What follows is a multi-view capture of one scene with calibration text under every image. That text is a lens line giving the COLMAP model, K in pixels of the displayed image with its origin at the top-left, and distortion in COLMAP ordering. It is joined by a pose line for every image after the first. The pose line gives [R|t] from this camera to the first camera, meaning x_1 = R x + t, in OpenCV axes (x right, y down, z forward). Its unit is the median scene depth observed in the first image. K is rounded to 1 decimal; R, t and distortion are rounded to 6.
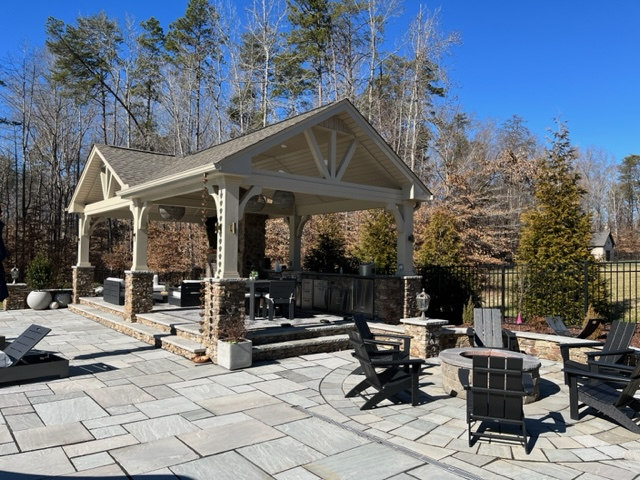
lens RADIAL K [[482.9, 0, 321.3], [0, 482.9, 237.1], [0, 0, 1]] dist [0.059817, -0.061453]
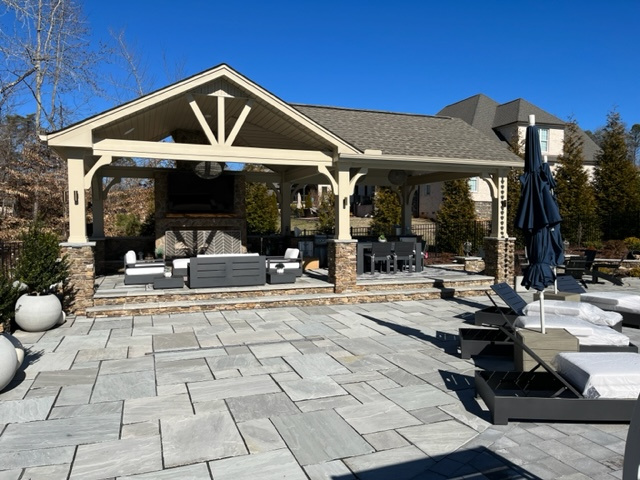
lens RADIAL K [[482.9, 0, 321.3], [0, 482.9, 237.1], [0, 0, 1]] dist [0.059817, -0.061453]
pose [[0.327889, -0.042673, 0.943752, -1.985613], [-0.036522, 0.997660, 0.057800, 0.015772], [-0.944010, -0.053420, 0.325563, 1.114526]]
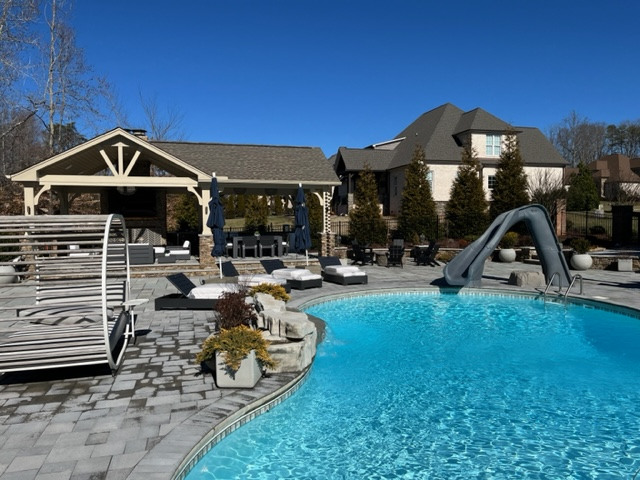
lens RADIAL K [[482.9, 0, 321.3], [0, 482.9, 237.1], [0, 0, 1]] dist [0.059817, -0.061453]
pose [[0.399921, -0.050442, 0.915161, -2.446975], [-0.026806, 0.997414, 0.066689, -0.048127], [-0.916158, -0.051202, 0.397534, 0.120613]]
